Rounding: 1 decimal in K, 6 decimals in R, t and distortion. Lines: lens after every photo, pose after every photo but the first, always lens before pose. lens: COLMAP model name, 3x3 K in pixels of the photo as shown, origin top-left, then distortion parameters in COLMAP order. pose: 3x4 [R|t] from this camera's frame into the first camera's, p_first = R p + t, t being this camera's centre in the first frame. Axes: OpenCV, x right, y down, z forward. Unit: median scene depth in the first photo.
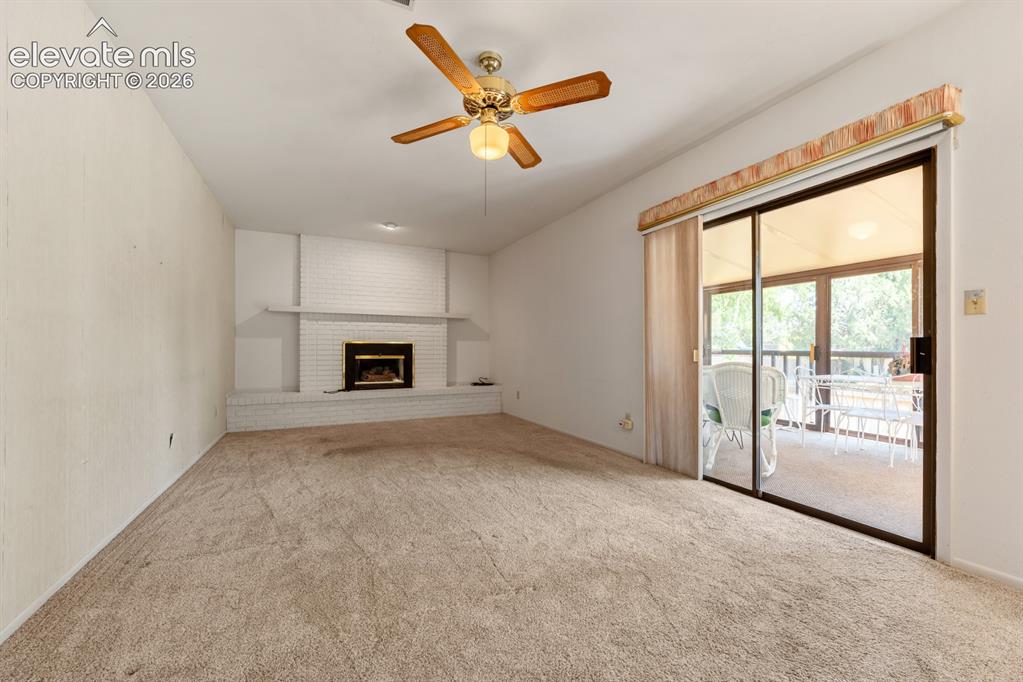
lens RADIAL K [[410.3, 0, 510.6], [0, 410.3, 346.3], [0, 0, 1]] dist [0.003129, 0.000258]
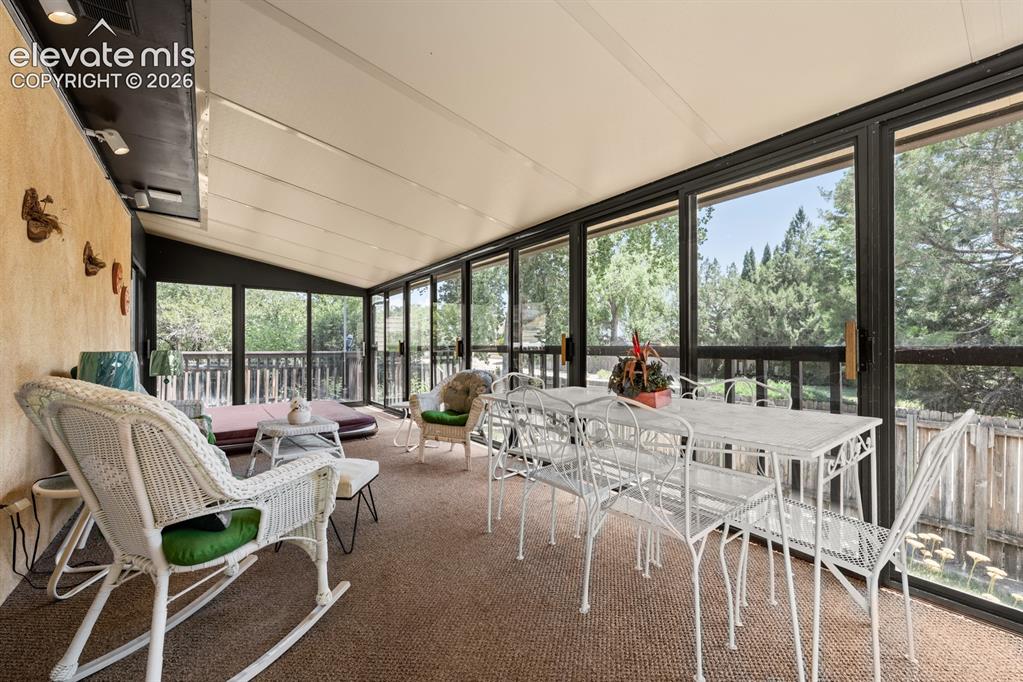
lens RADIAL K [[410.3, 0, 509.1], [0, 410.3, 344.7], [0, 0, 1]] dist [0.003129, 0.000258]
pose [[0.980429, 0.004751, 0.196816, 0.095531], [-0.005713, 0.999974, 0.004321, 0.001455], [-0.196791, -0.005361, 0.980431, 0.073723]]
